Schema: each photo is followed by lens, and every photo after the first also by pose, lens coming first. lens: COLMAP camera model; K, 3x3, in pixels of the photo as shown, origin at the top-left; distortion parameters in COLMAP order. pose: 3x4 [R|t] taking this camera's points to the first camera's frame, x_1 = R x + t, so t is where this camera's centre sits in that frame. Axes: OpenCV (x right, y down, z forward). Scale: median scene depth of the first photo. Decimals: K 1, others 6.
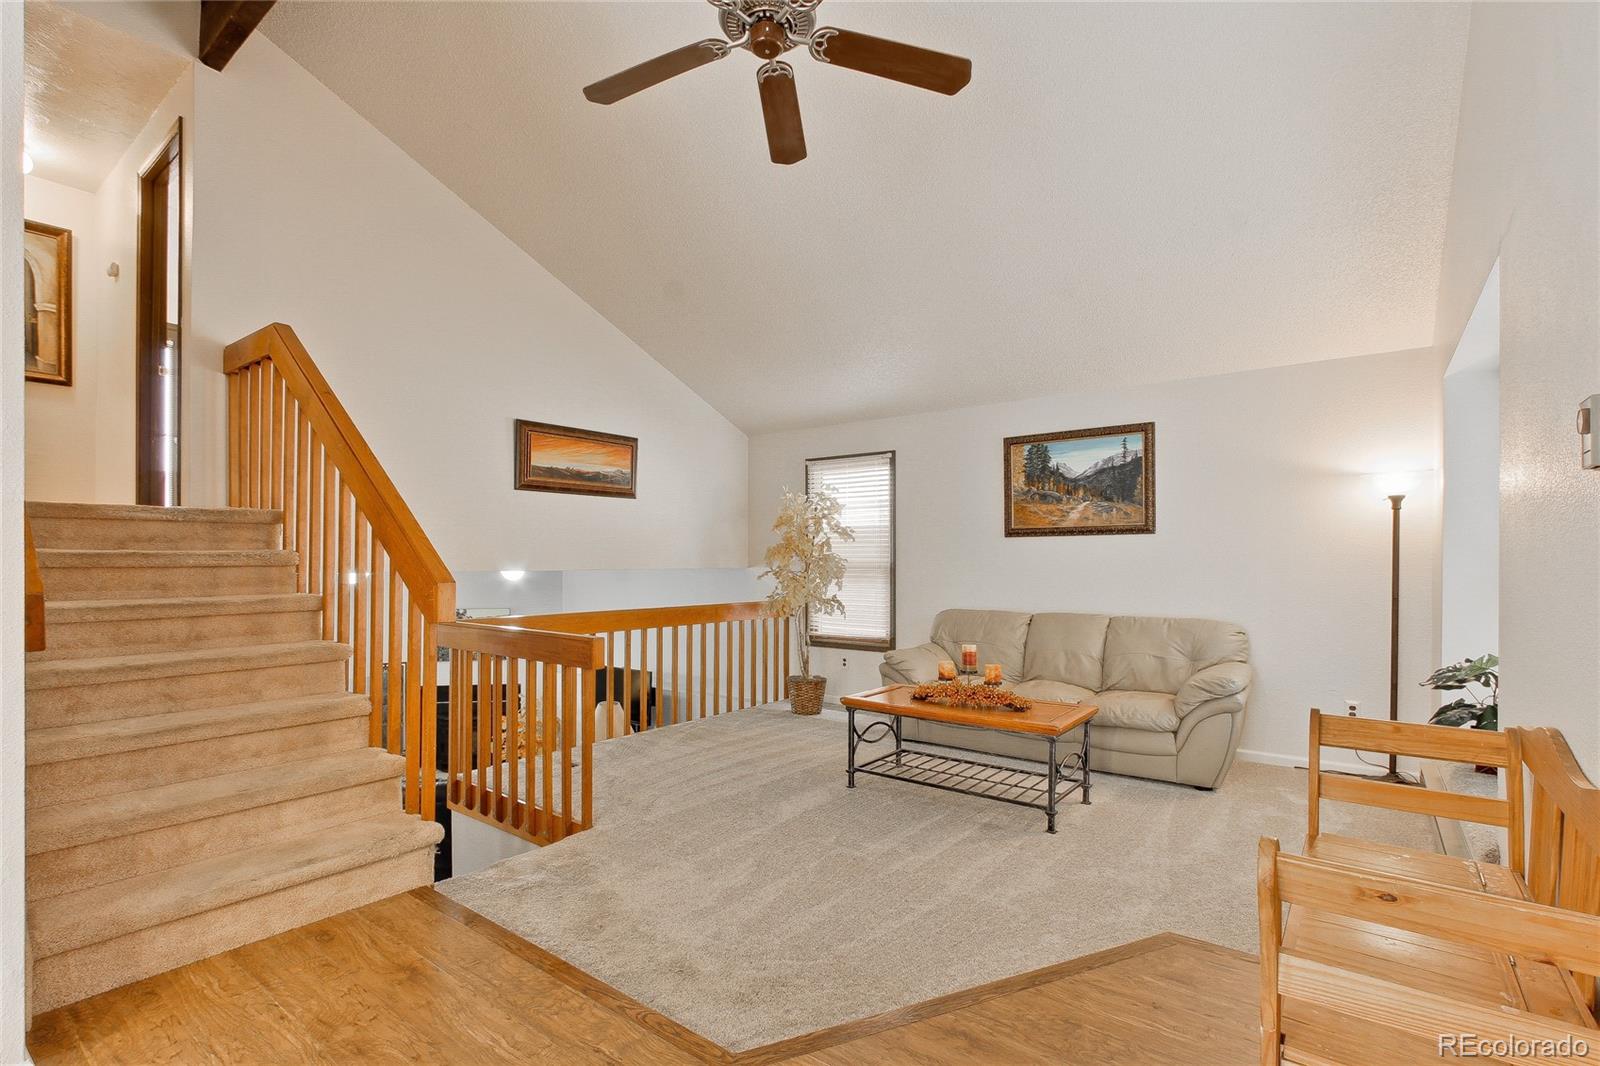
lens RADIAL K [[735.2, 0, 801.2], [0, 735.2, 538.7], [0, 0, 1]] dist [-0.004385, 0.001261]
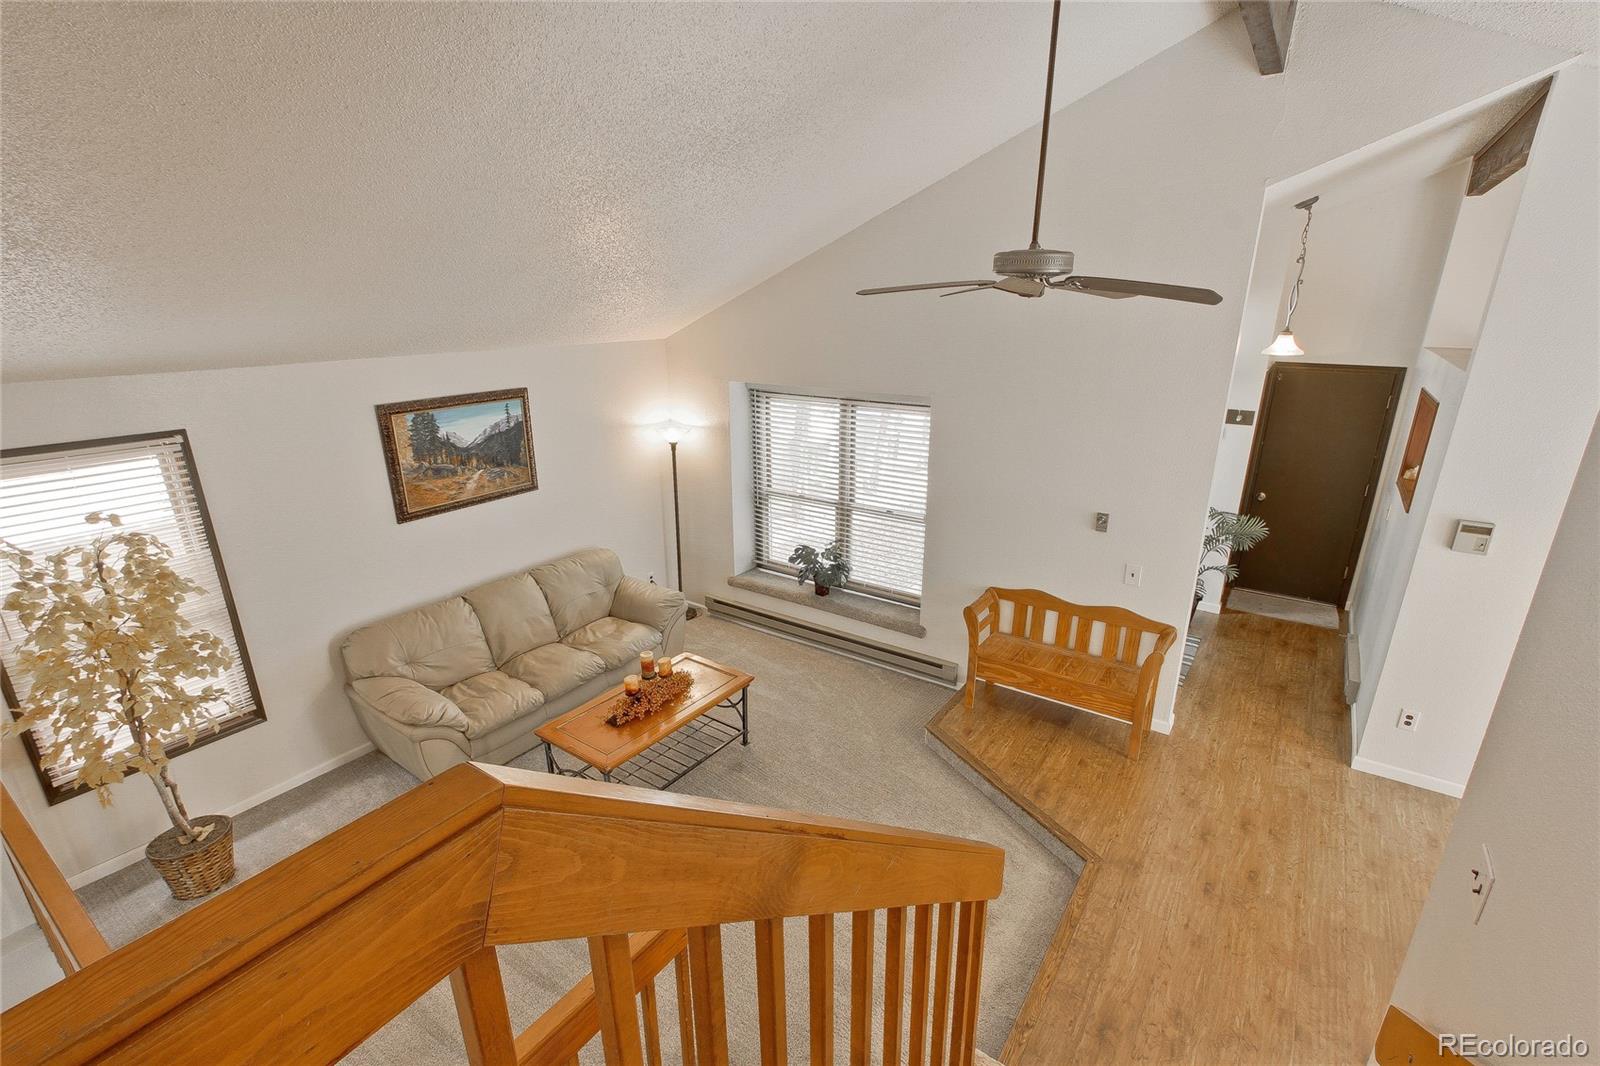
lens RADIAL K [[735.2, 0, 791.7], [0, 735.2, 541.2], [0, 0, 1]] dist [-0.004385, 0.001261]
pose [[-0.033203, -0.317809, 0.947573, -0.584550], [-0.022305, 0.948096, 0.317202, -0.281174], [-0.999200, -0.010604, -0.038568, 0.625674]]
